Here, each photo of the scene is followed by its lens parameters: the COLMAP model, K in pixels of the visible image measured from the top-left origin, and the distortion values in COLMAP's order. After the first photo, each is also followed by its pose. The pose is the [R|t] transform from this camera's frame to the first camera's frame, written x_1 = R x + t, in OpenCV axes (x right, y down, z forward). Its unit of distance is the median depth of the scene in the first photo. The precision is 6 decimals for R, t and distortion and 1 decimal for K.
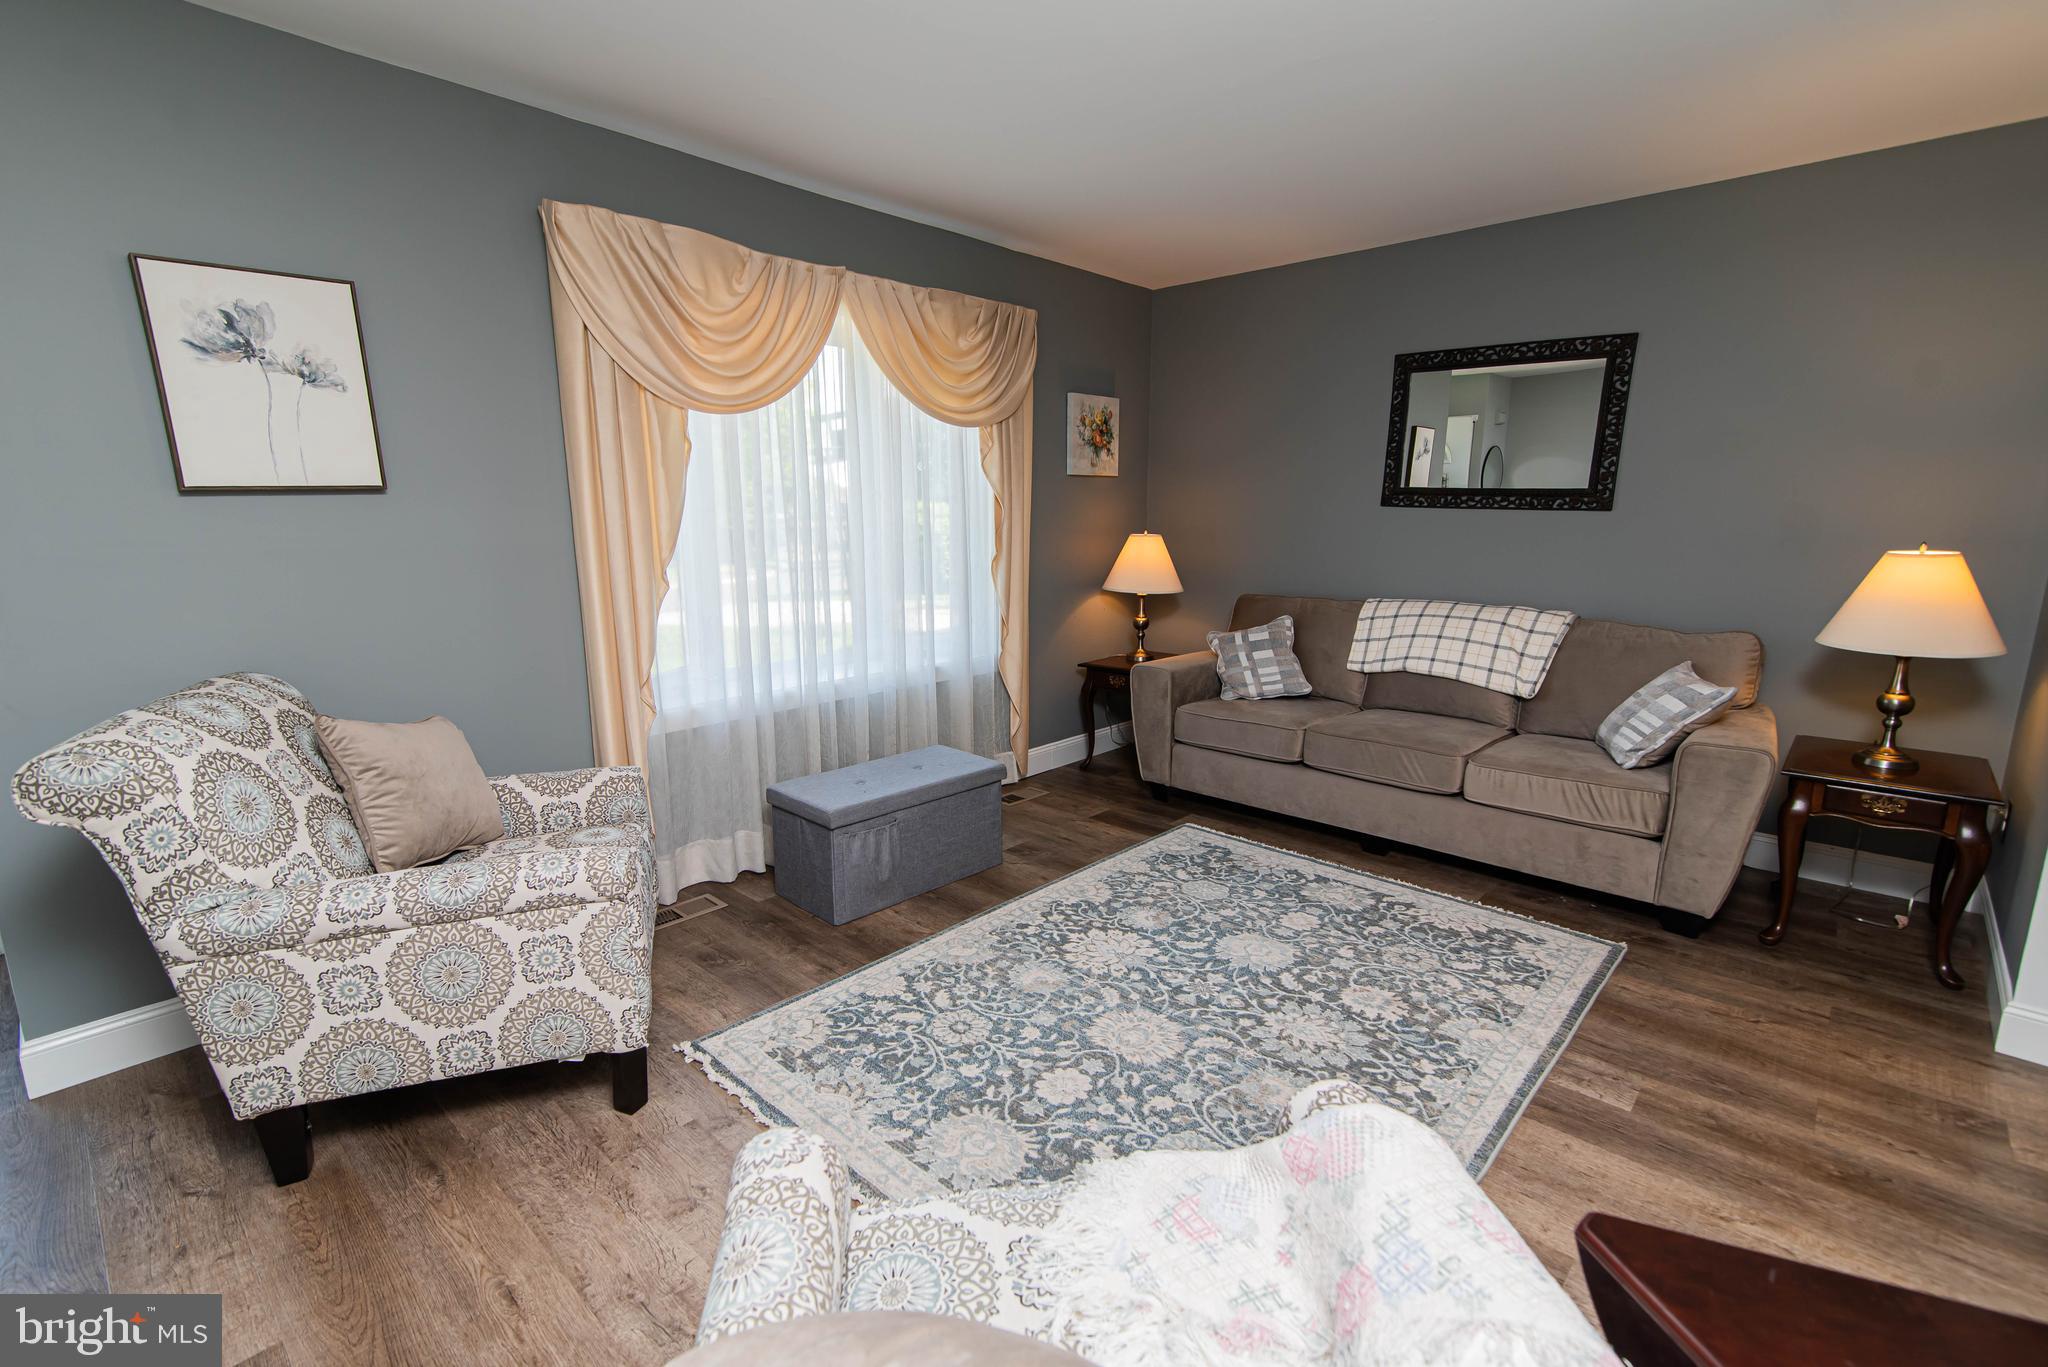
lens RADIAL K [[924.0, 0, 1021.5], [0, 924.0, 690.6], [0, 0, 1]] dist [0.012928, -0.000407]
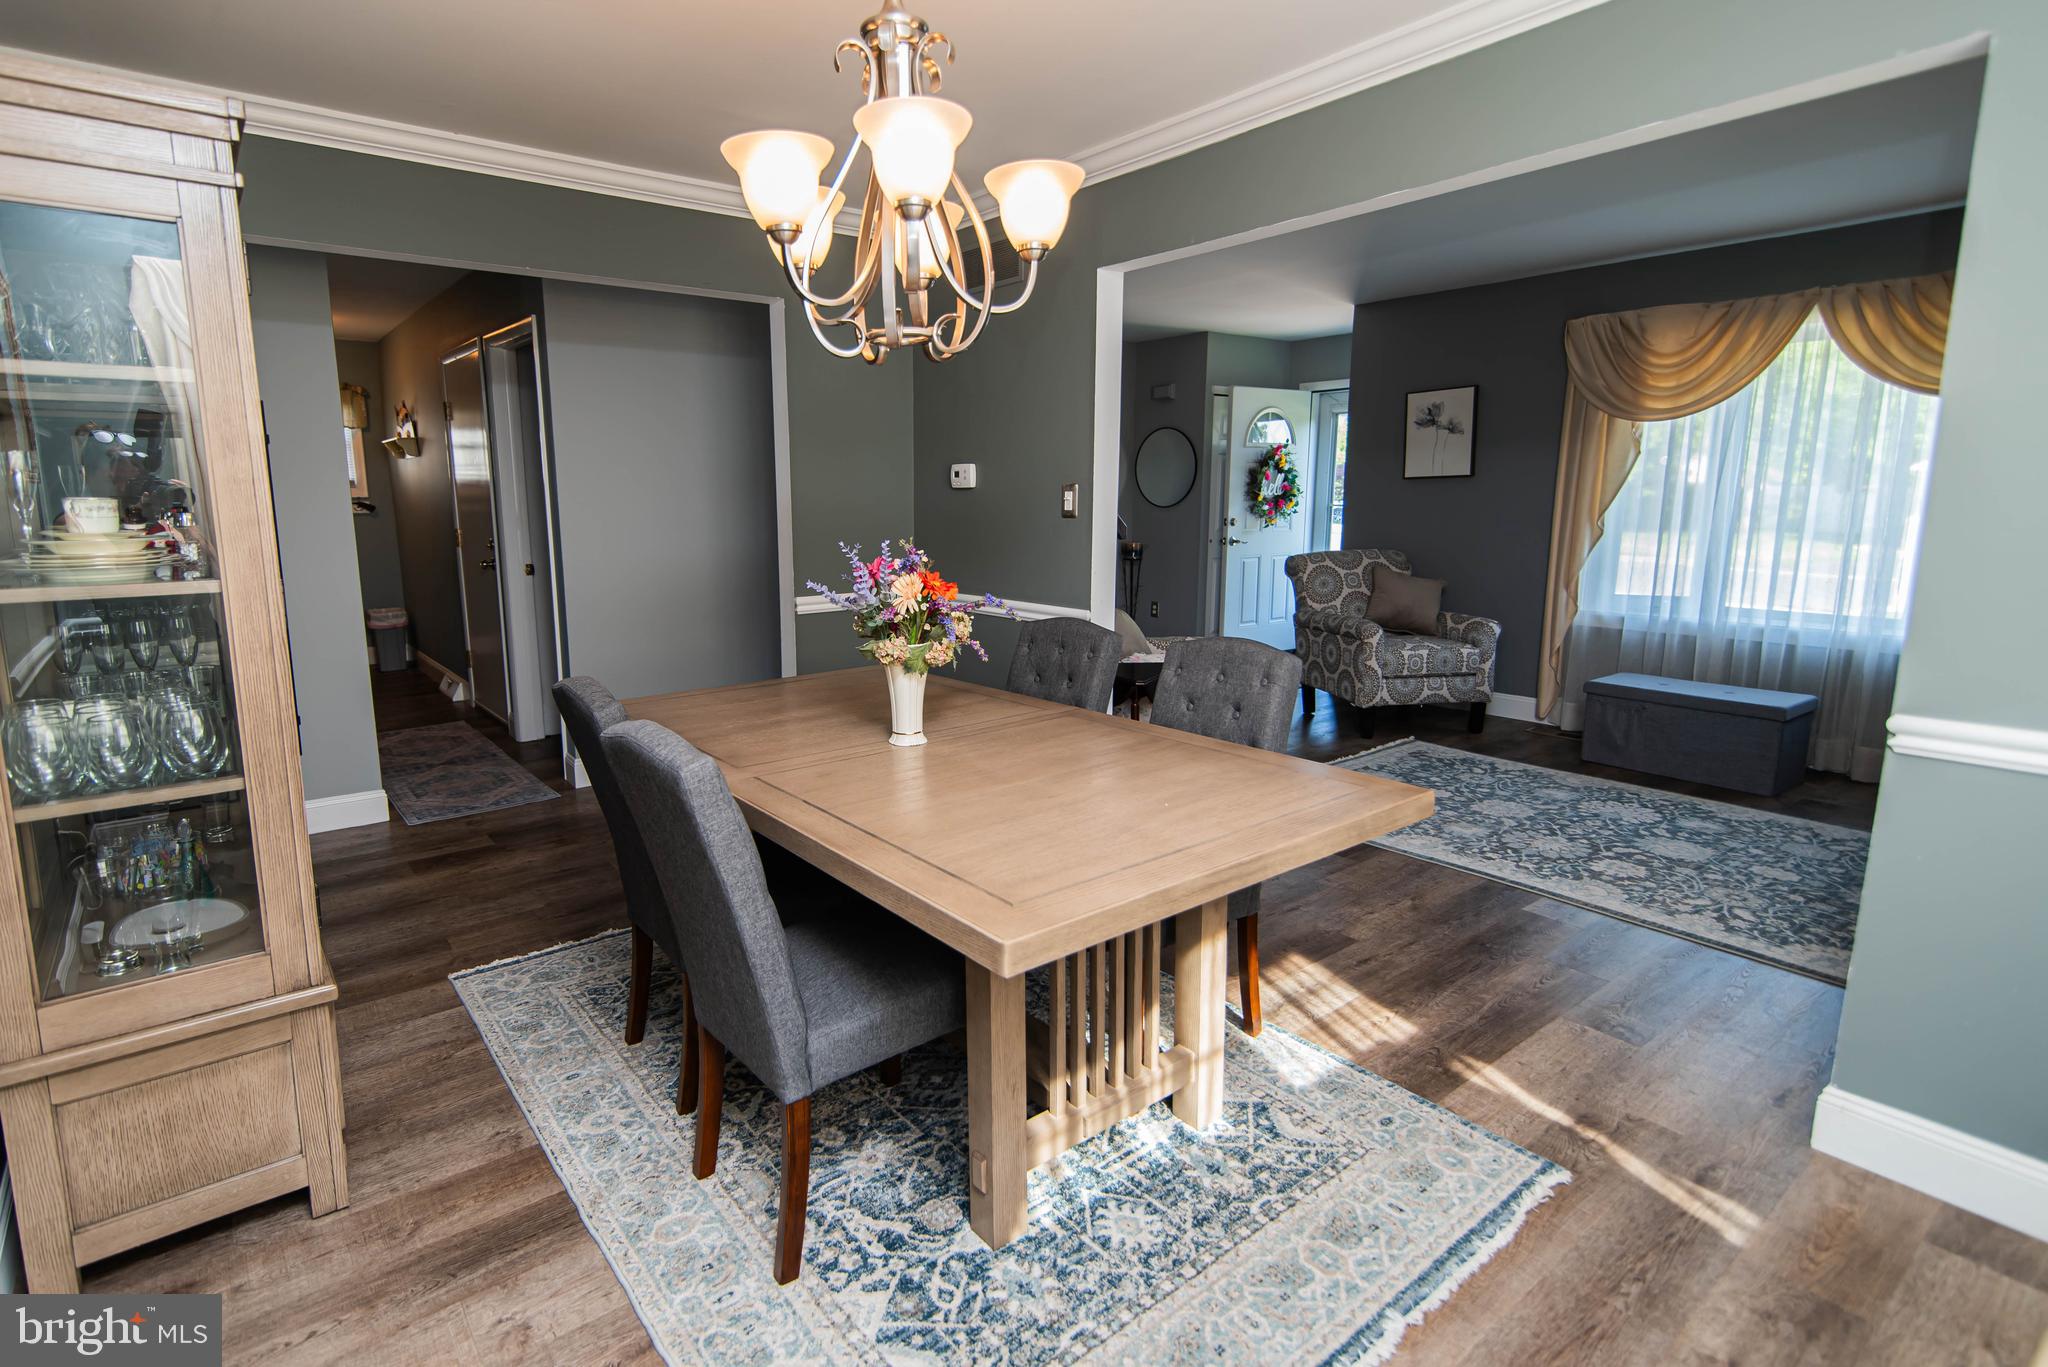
lens RADIAL K [[1006.8, 0, 932.7], [0, 1006.8, 660.3], [0, 0, 1]] dist [0.005402, 0.000388]
pose [[-0.196434, 0.166472, -0.966282, 1.637250], [-0.185391, 0.961401, 0.203319, -0.041988], [0.962831, 0.219079, -0.157989, 0.217252]]
